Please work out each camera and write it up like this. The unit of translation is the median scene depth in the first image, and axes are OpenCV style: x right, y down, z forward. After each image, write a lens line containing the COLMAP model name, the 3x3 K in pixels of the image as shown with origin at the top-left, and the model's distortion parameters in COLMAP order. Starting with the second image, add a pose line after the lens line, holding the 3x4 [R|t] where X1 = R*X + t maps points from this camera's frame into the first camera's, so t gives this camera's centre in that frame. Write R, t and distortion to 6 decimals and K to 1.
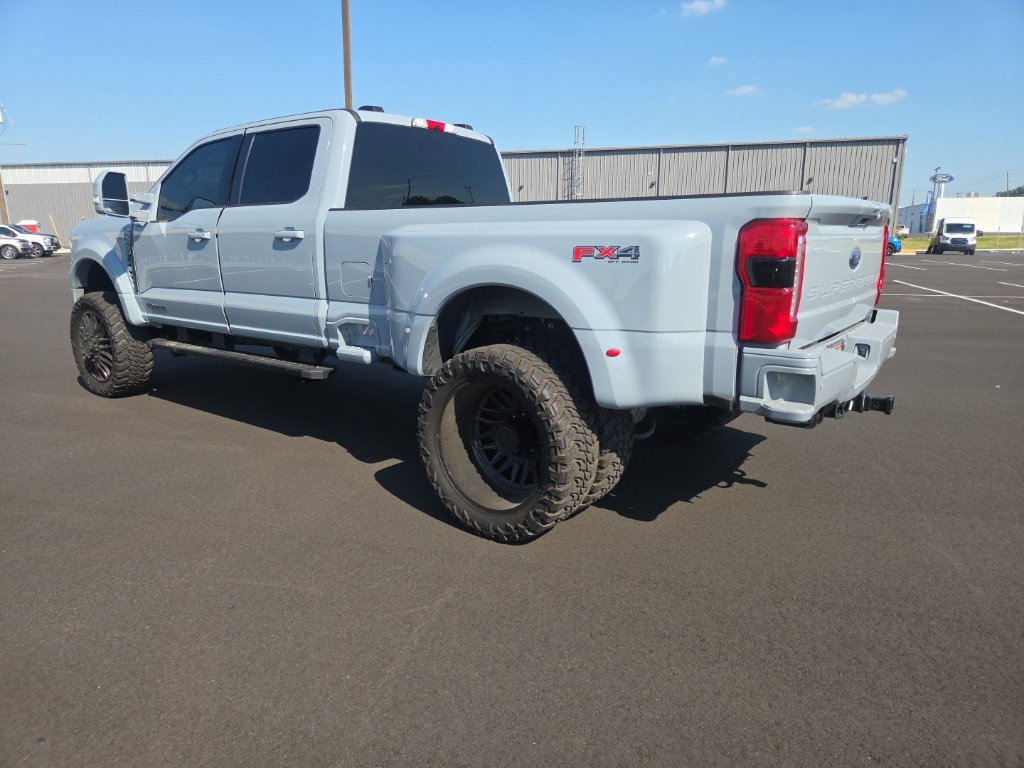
lens RADIAL K [[711.4, 0, 508.7], [0, 711.4, 382.8], [0, 0, 1]] dist [0.093817, -0.101000]
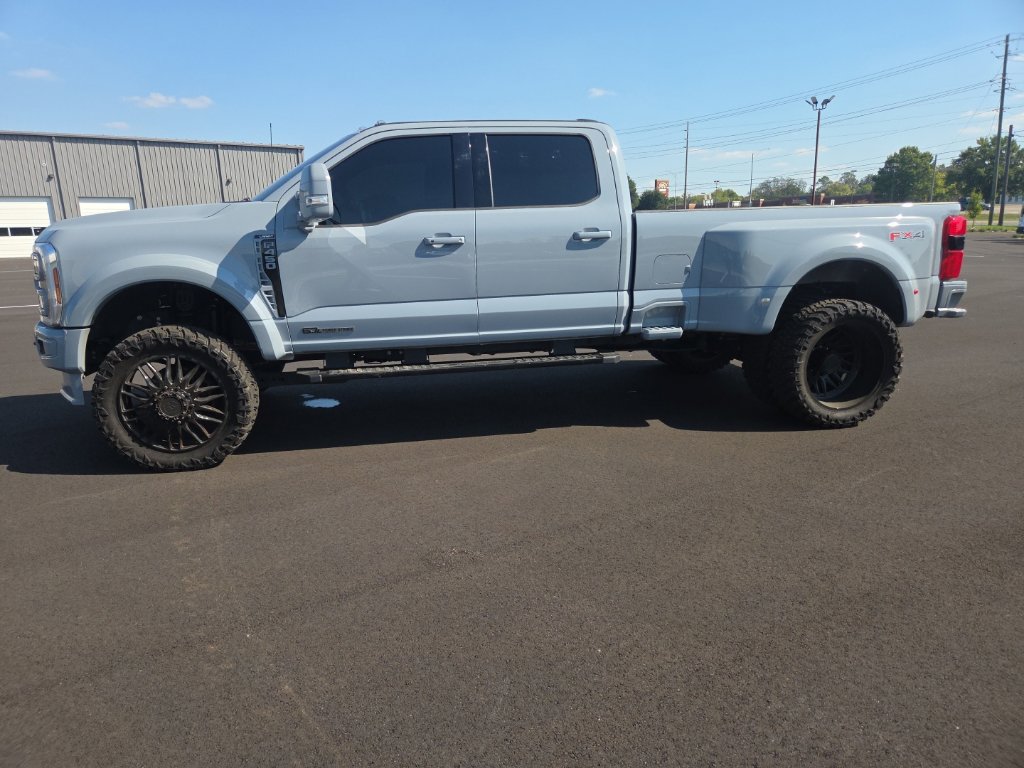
lens RADIAL K [[693.9, 0, 511.3], [0, 693.9, 386.5], [0, 0, 1]] dist [0.070690, -0.060194]
pose [[0.635887, -0.185448, 0.749170, -1.231985], [0.176326, 0.979937, 0.092908, -0.101812], [-0.751370, 0.073019, 0.655829, 0.421468]]
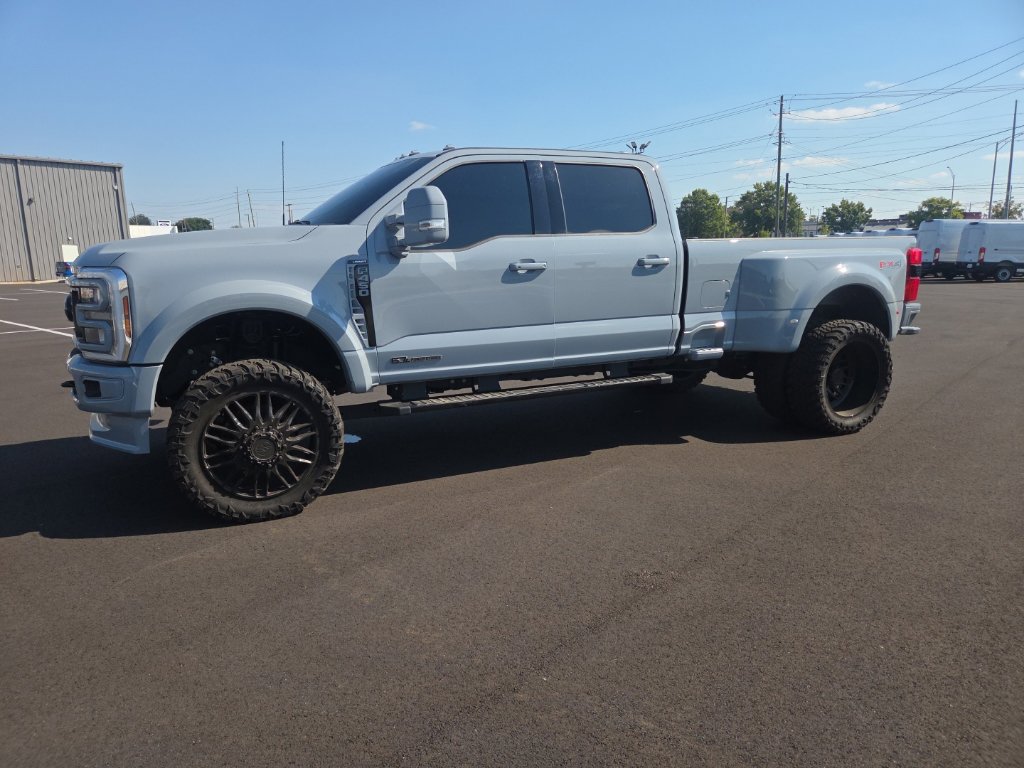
lens RADIAL K [[693.9, 0, 511.3], [0, 693.9, 386.5], [0, 0, 1]] dist [0.070690, -0.060194]
pose [[0.428083, -0.175303, 0.886574, -1.432190], [0.195418, 0.975753, 0.098578, -0.167427], [-0.882359, 0.131053, 0.451960, 0.734336]]
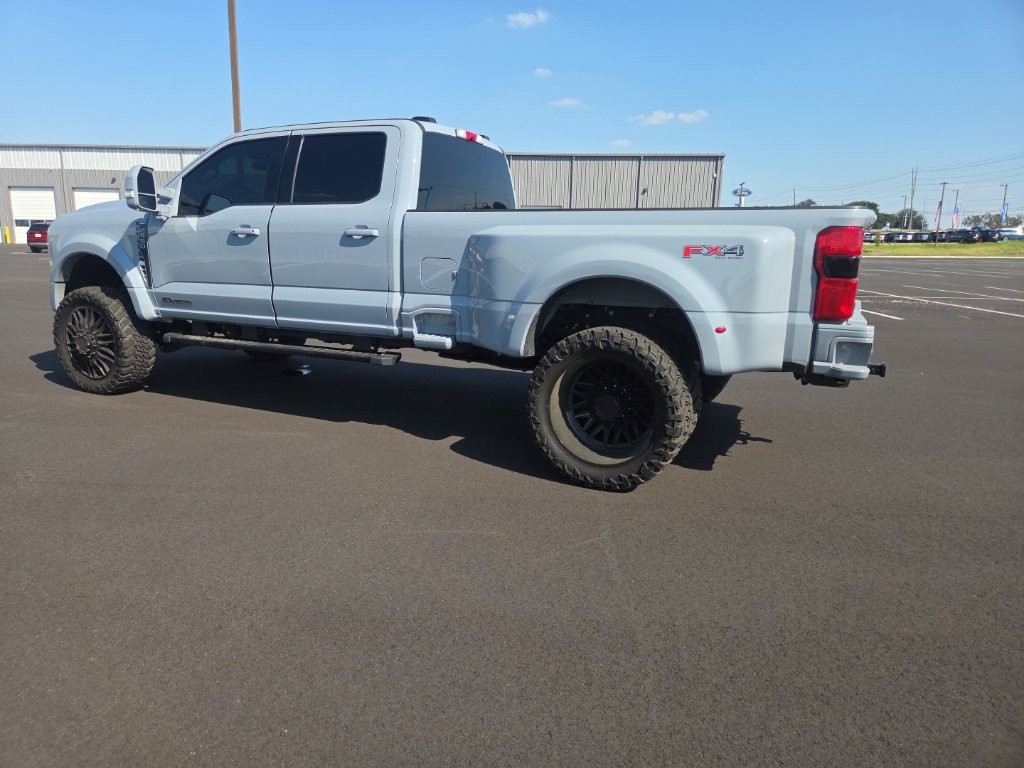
lens RADIAL K [[711.4, 0, 508.7], [0, 711.4, 382.8], [0, 0, 1]] dist [0.093817, -0.101000]
pose [[0.974686, -0.028424, 0.221766, -0.338556], [0.028922, 0.999581, 0.000999, 0.026407], [-0.221702, 0.005440, 0.975099, -0.103374]]
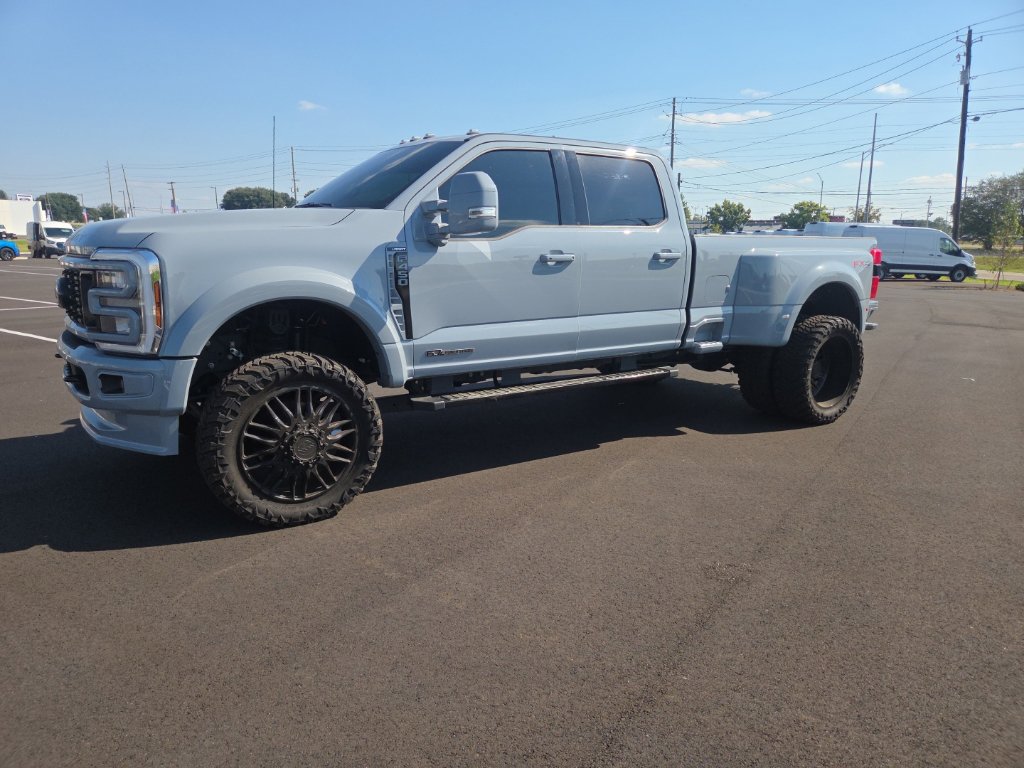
lens RADIAL K [[688.3, 0, 509.5], [0, 688.3, 394.6], [0, 0, 1]] dist [0.078675, -0.063557]
pose [[0.295256, -0.199839, 0.934285, -1.476811], [0.180597, 0.971925, 0.150818, -0.204922], [-0.938194, 0.124199, 0.323057, 0.916857]]
